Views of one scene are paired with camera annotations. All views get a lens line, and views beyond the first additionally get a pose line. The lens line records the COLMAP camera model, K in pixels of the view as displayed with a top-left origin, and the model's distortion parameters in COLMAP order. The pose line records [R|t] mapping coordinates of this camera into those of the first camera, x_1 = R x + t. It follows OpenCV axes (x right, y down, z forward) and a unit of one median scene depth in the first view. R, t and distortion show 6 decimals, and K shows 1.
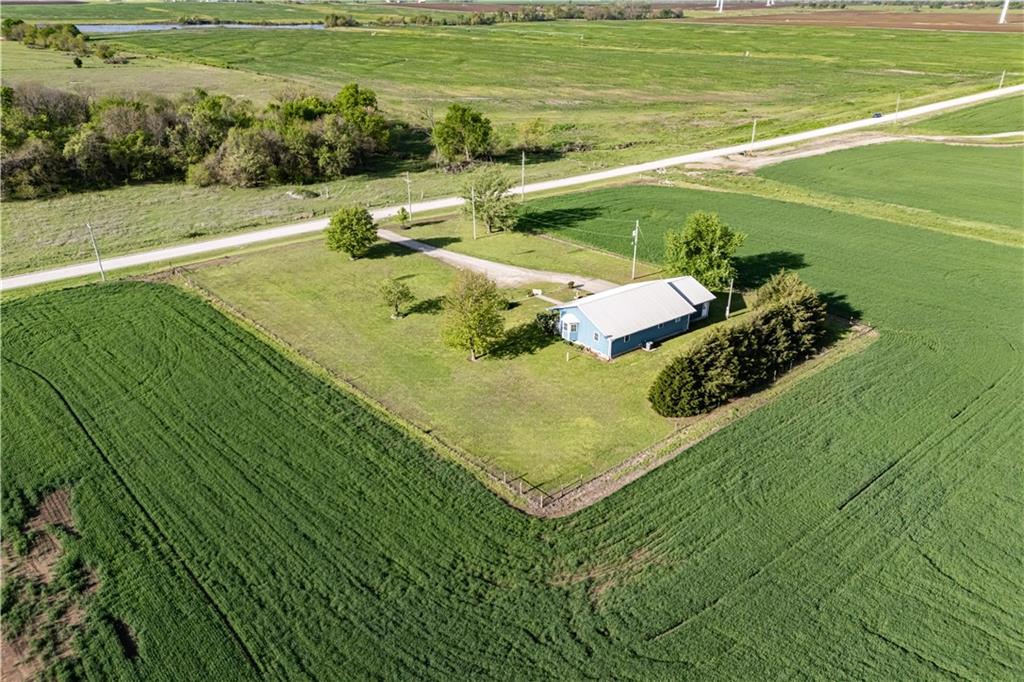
lens RADIAL K [[735.7, 0, 512.0], [0, 735.7, 341.0], [0, 0, 1]] dist [0.089617, -0.080131]
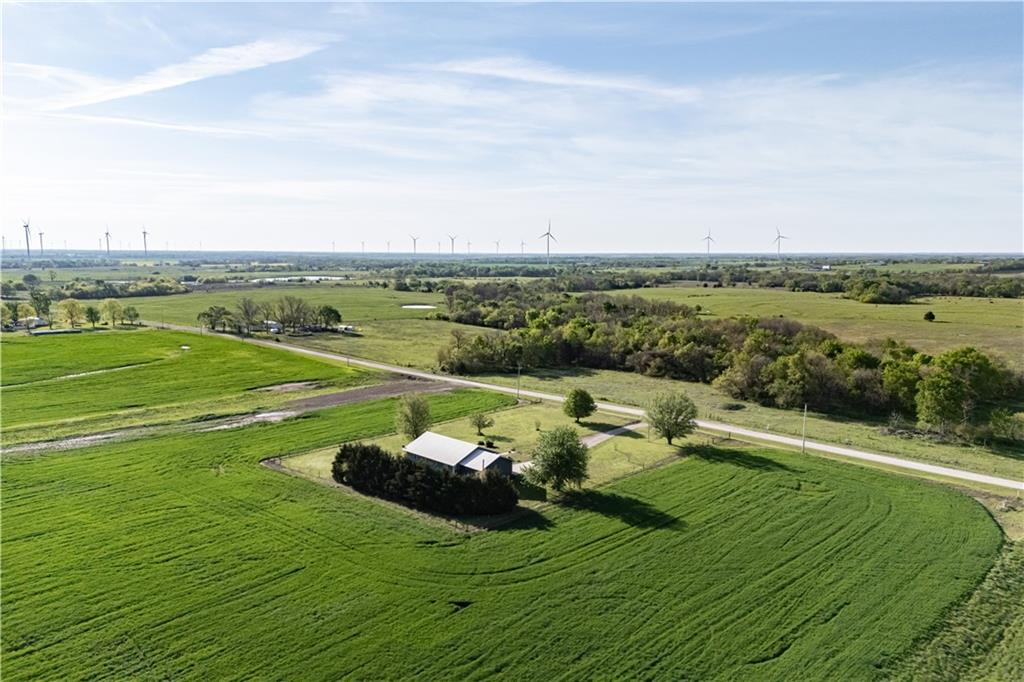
lens RADIAL K [[735.7, 0, 512.0], [0, 735.7, 341.0], [0, 0, 1]] dist [0.089617, -0.080131]
pose [[0.101788, 0.099363, -0.989831, 0.973446], [-0.422144, 0.905285, 0.047466, -0.220960], [0.900796, 0.413020, 0.134093, 0.496459]]
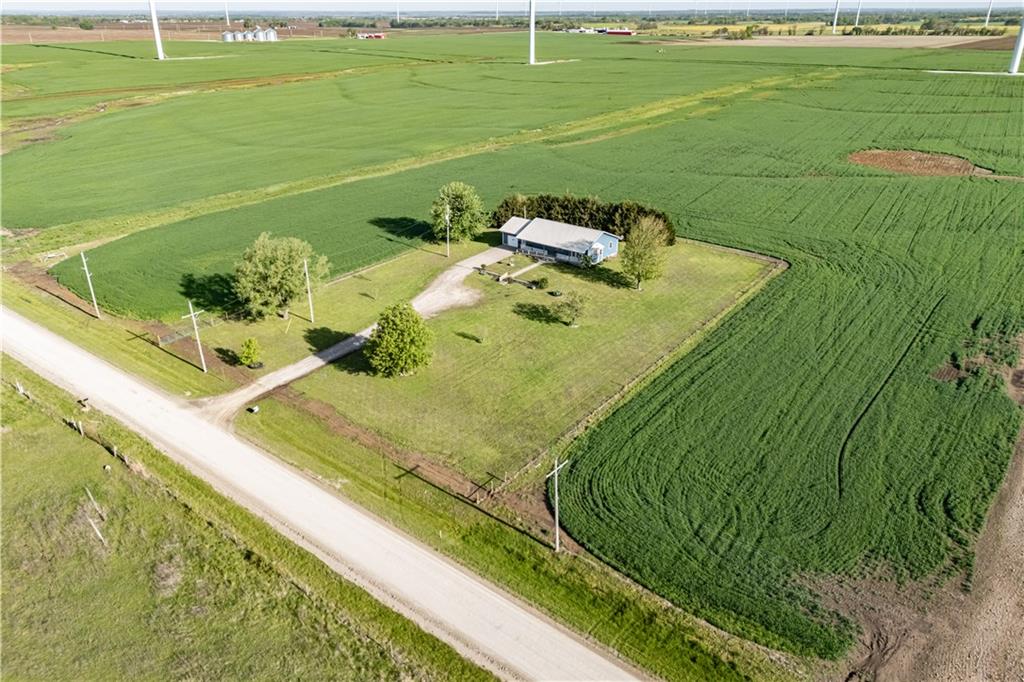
lens RADIAL K [[735.7, 0, 512.0], [0, 735.7, 341.0], [0, 0, 1]] dist [0.089617, -0.080131]
pose [[-0.182452, -0.408665, 0.894262, -0.713428], [0.420758, 0.789585, 0.446675, -0.341536], [-0.888636, 0.457764, 0.027888, 0.695256]]
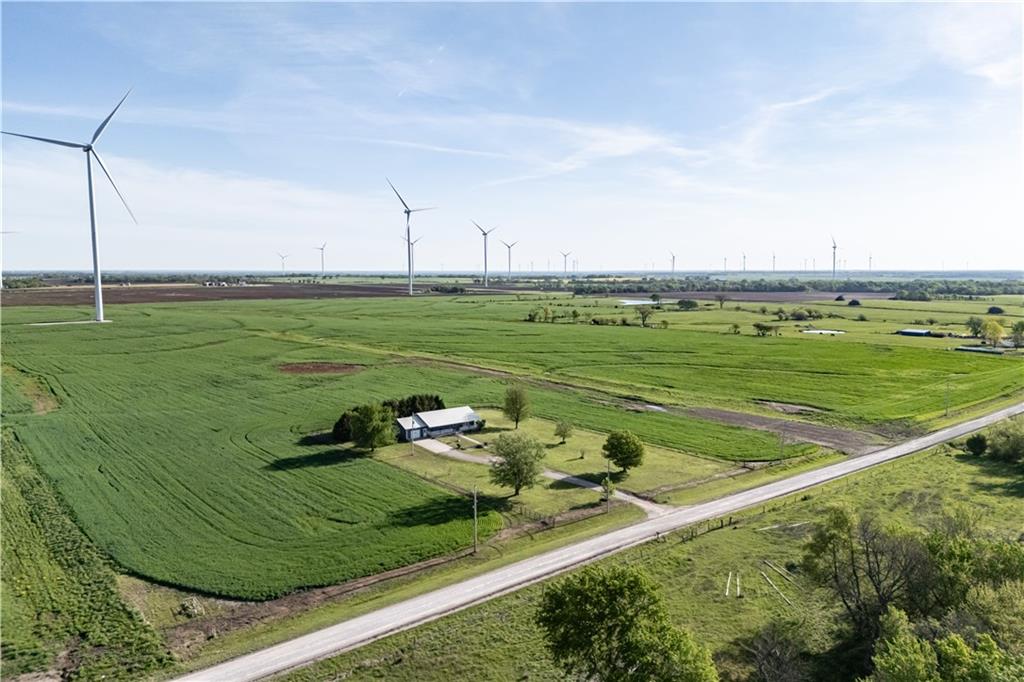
lens RADIAL K [[735.7, 0, 512.0], [0, 735.7, 341.0], [0, 0, 1]] dist [0.089617, -0.080131]
pose [[-0.999827, -0.016297, -0.009003, -0.009633], [-0.018611, 0.860926, 0.508389, -0.746663], [-0.000535, 0.508468, -0.861081, 1.573064]]
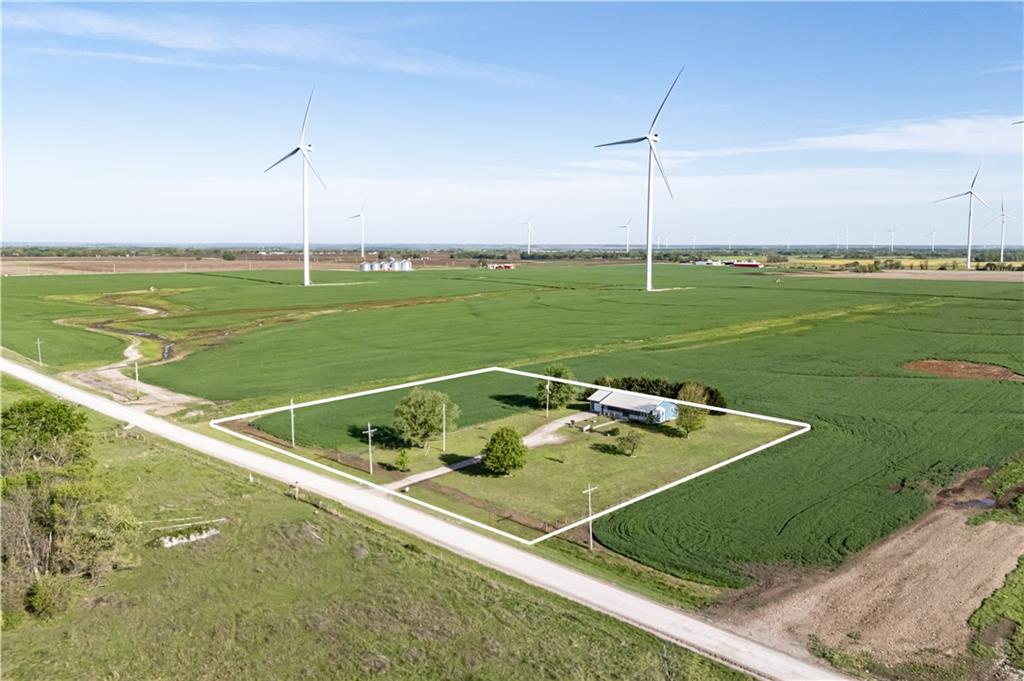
lens RADIAL K [[816.4, 0, 581.6], [0, 816.4, 337.9], [0, 0, 1]] dist [0.080837, -0.005069]
pose [[-0.107884, -0.126097, 0.986134, -1.102850], [0.420271, 0.893148, 0.160185, -0.349812], [-0.900962, 0.431725, -0.043361, 0.695319]]
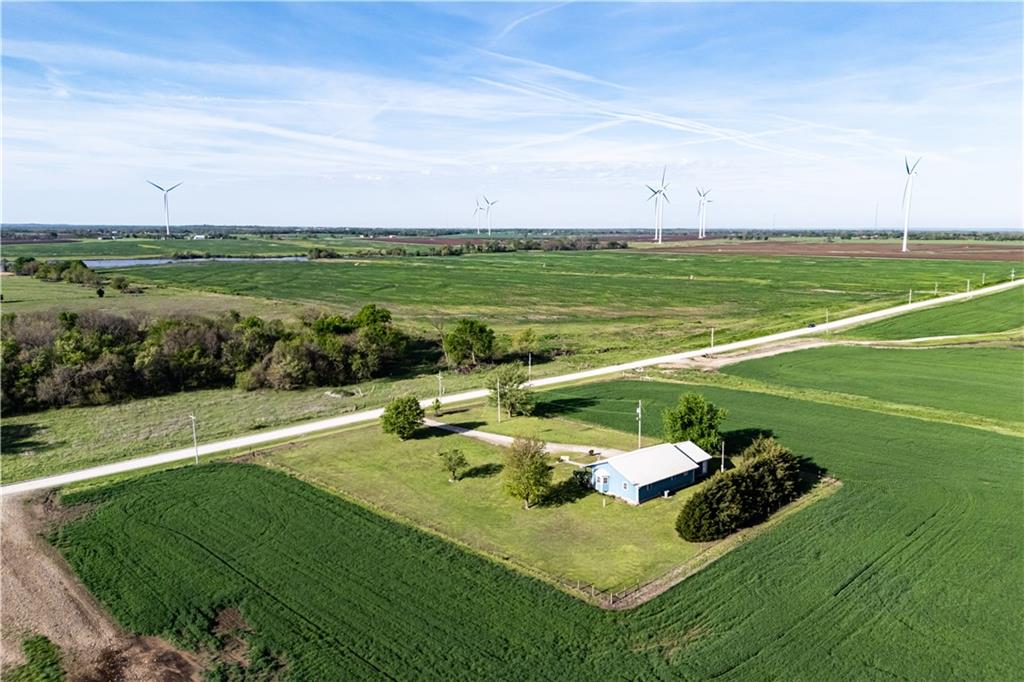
lens RADIAL K [[735.7, 0, 512.0], [0, 735.7, 341.0], [0, 0, 1]] dist [0.089617, -0.080131]
pose [[0.998309, -0.016569, 0.055721, -0.081674], [0.031508, 0.959739, -0.279122, 0.058146], [-0.048853, 0.280406, 0.958638, -0.153176]]
